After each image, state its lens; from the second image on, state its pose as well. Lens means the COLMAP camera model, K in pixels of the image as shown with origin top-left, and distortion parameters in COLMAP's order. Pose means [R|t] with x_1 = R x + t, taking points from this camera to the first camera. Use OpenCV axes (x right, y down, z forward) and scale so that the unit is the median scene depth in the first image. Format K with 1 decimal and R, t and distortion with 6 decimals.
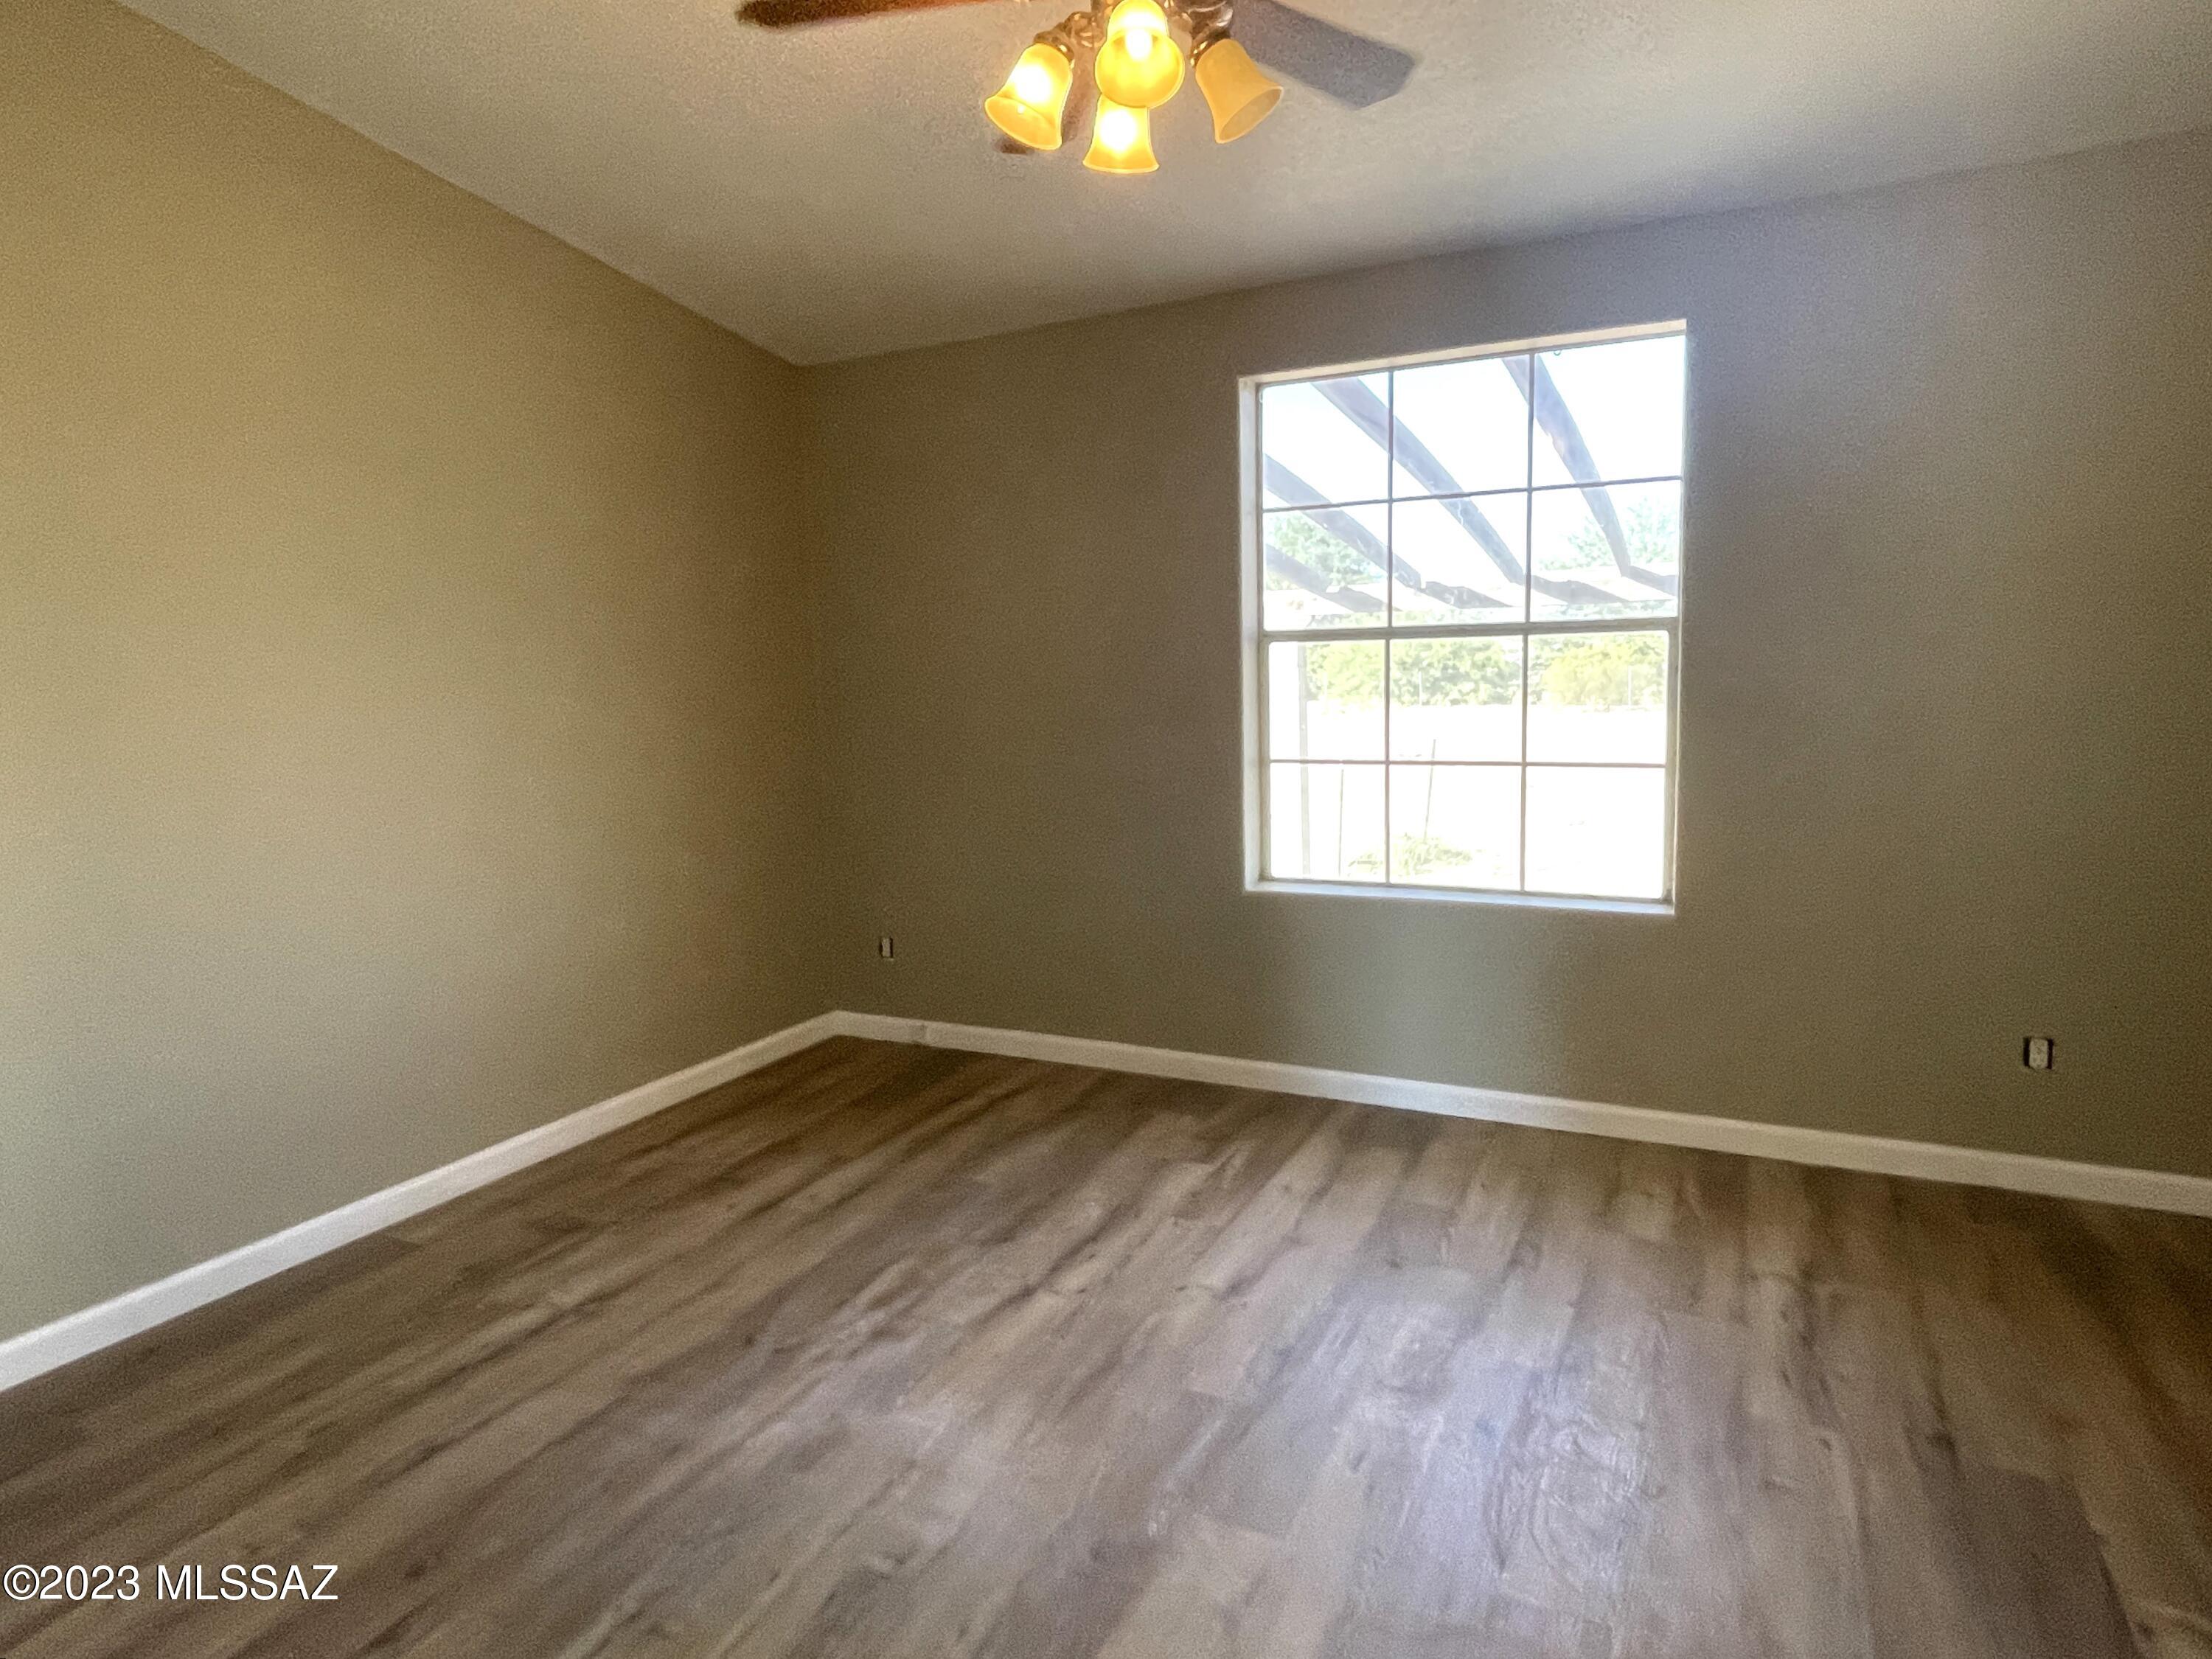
lens RADIAL K [[1225.8, 0, 1120.0], [0, 1225.8, 821.7], [0, 0, 1]] dist [0.002988, -0.002190]
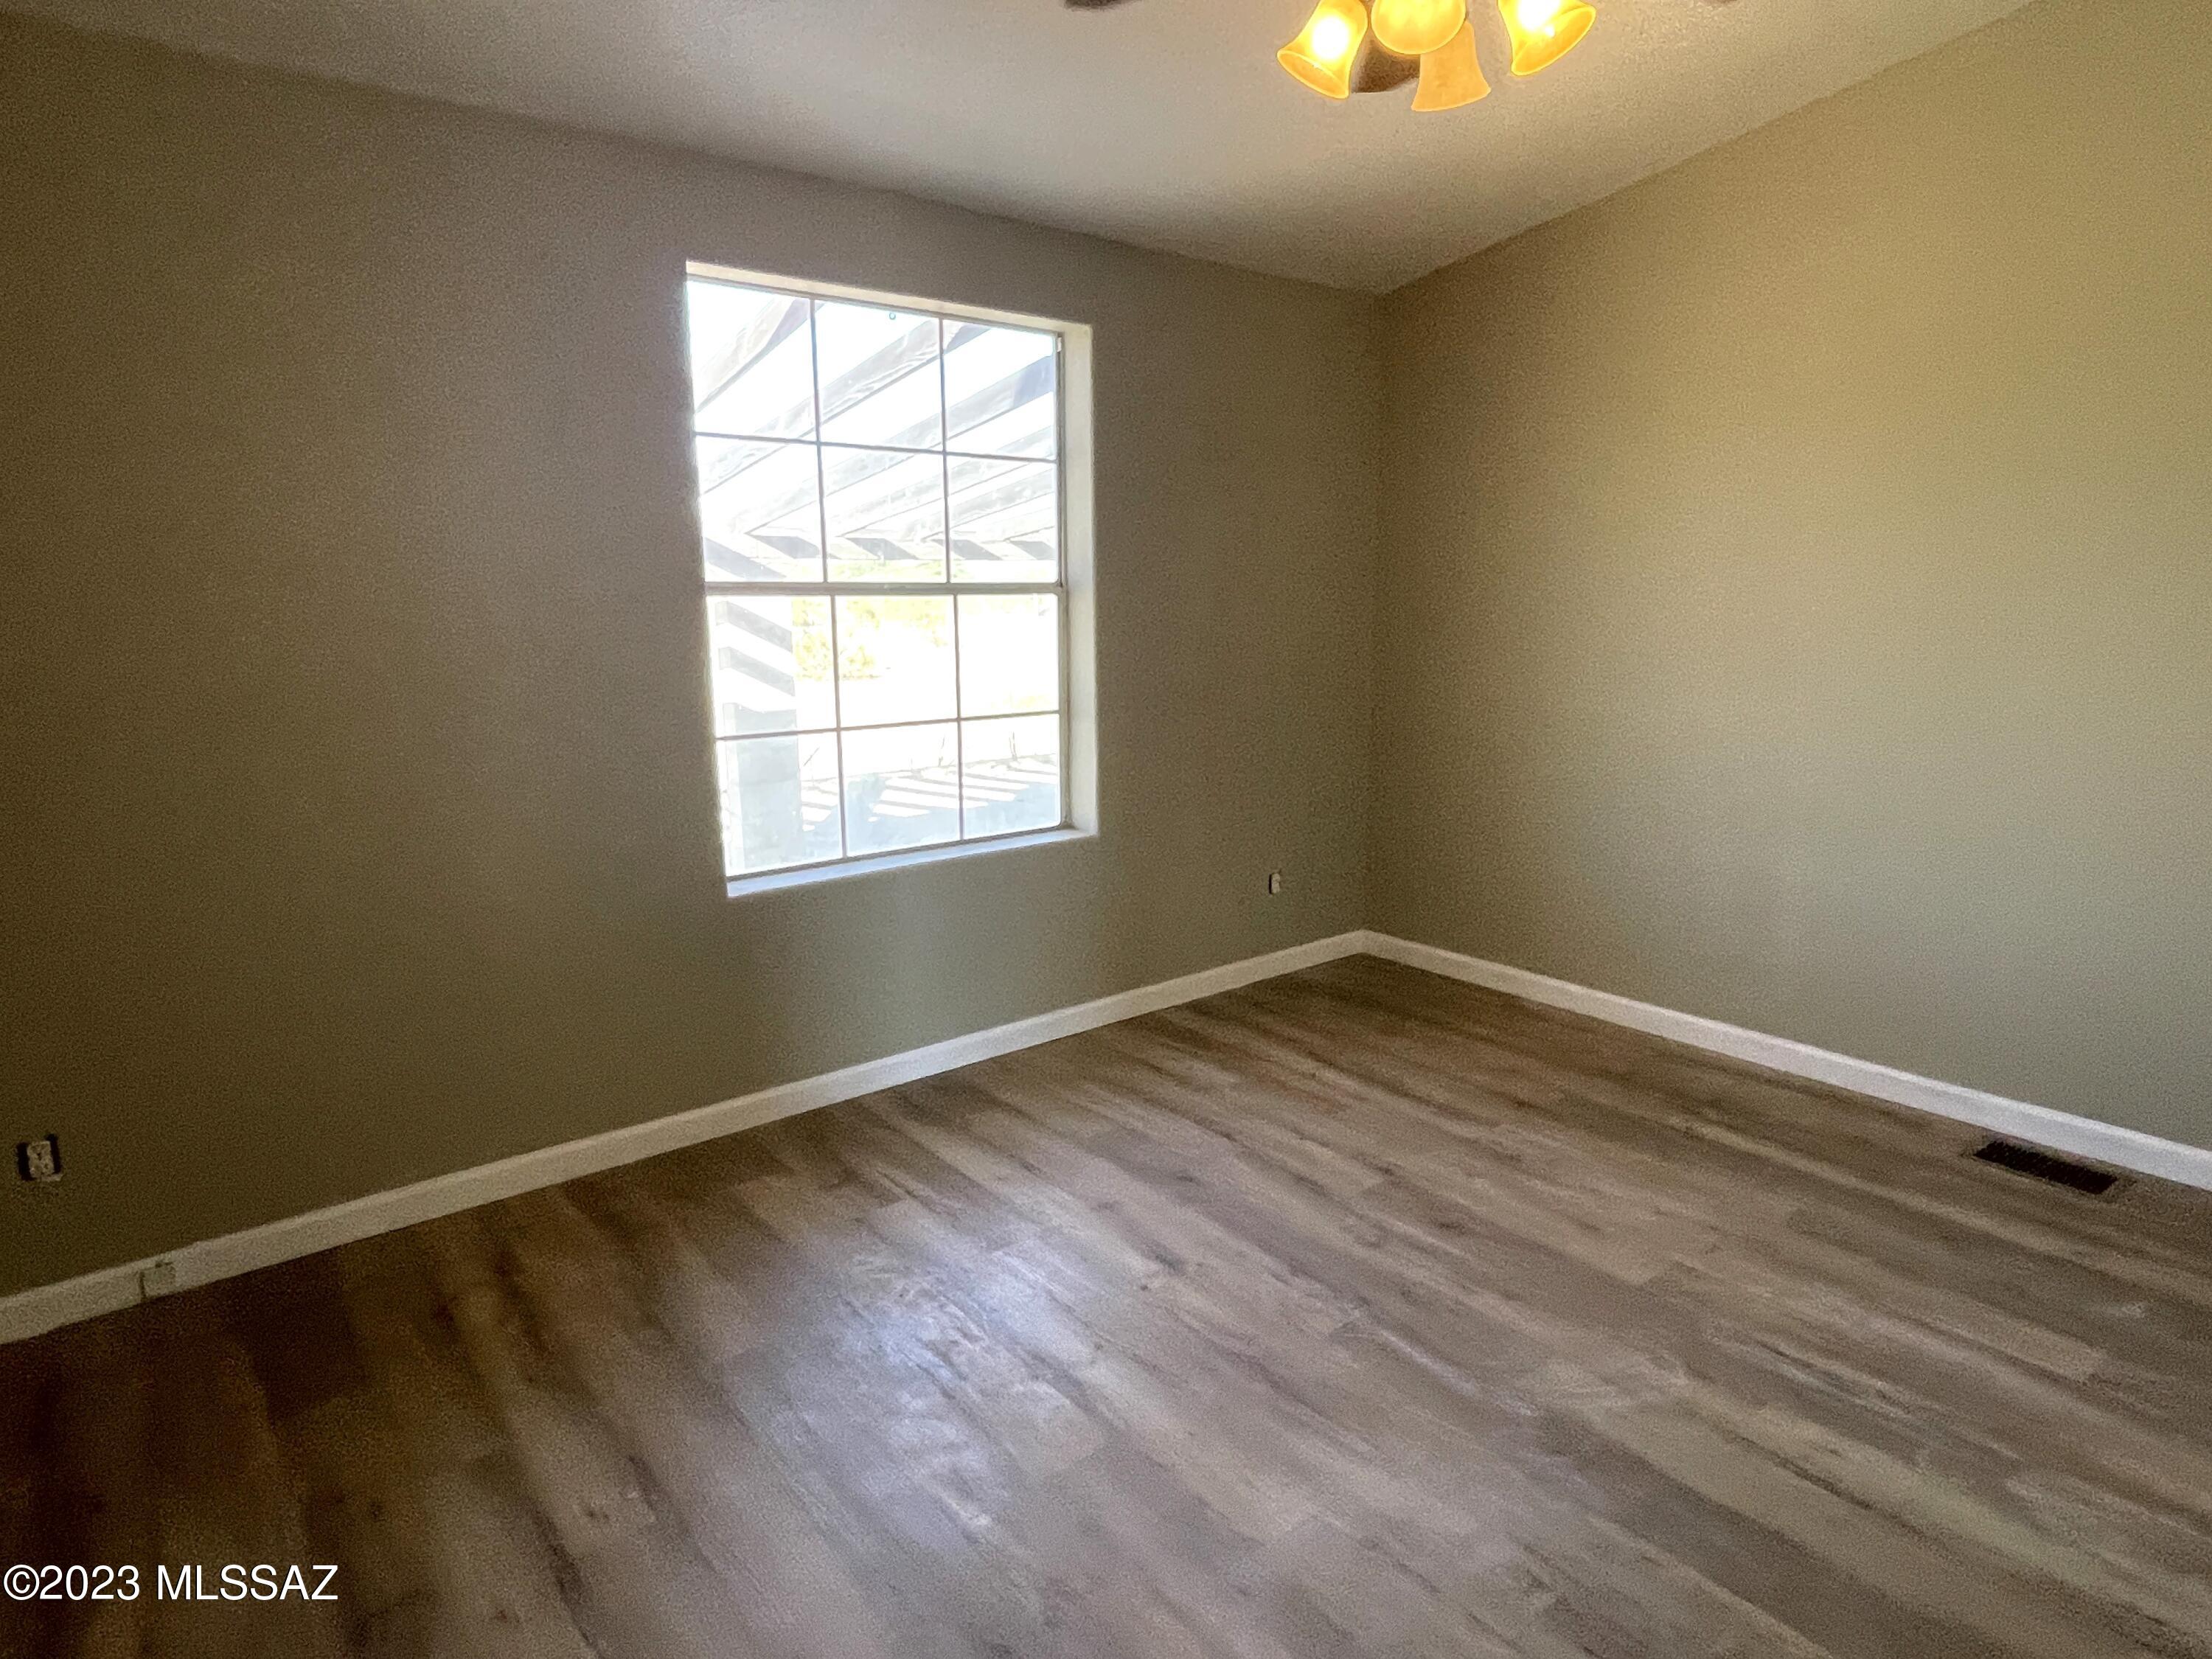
lens RADIAL K [[1202.5, 0, 1106.0], [0, 1202.5, 829.5], [0, 0, 1]] dist [0.004038, 0.000778]
pose [[0.446049, -0.152969, 0.881840, -0.702522], [0.116446, 0.986830, 0.112280, -0.072237], [-0.887401, 0.052604, 0.457987, 0.564550]]
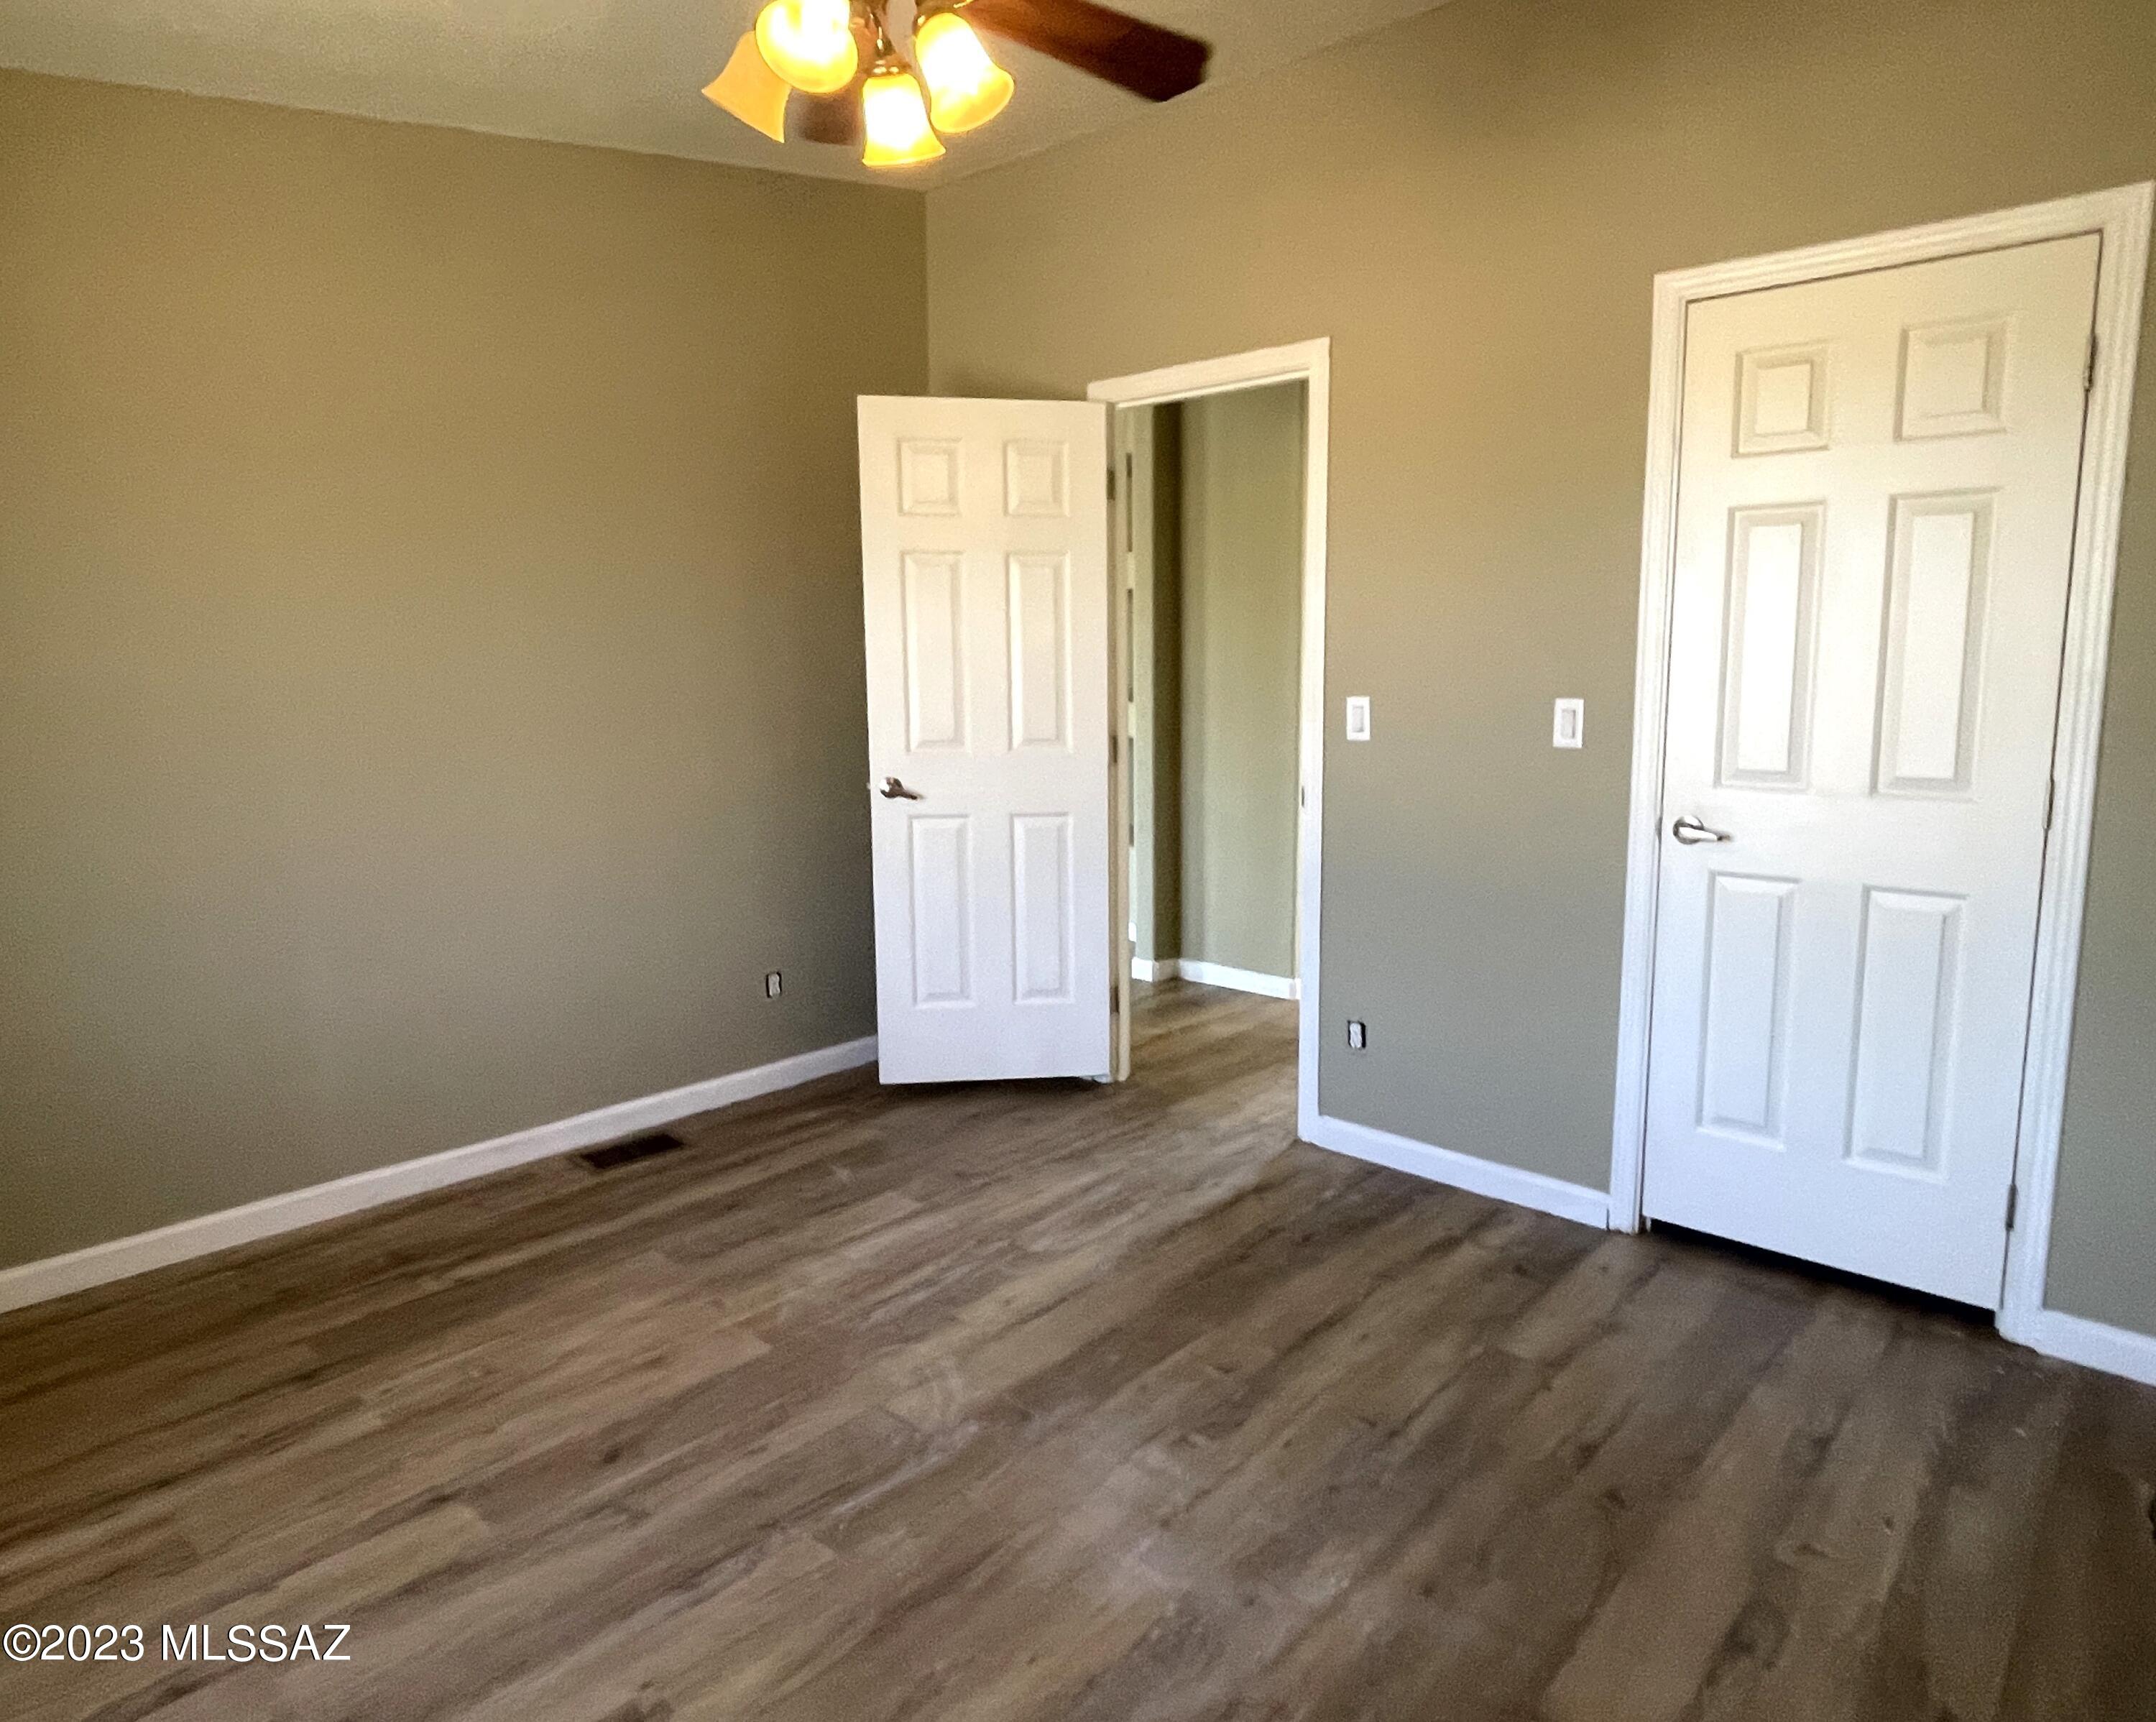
lens RADIAL K [[1334.8, 0, 1078.0], [0, 1334.8, 861.0], [0, 0, 1]] dist [-0.002849, -0.000192]
pose [[-0.954432, -0.015281, 0.298037, -0.307449], [0.067927, 0.961350, 0.266817, -0.195473], [-0.290595, 0.274903, -0.916506, 1.383776]]
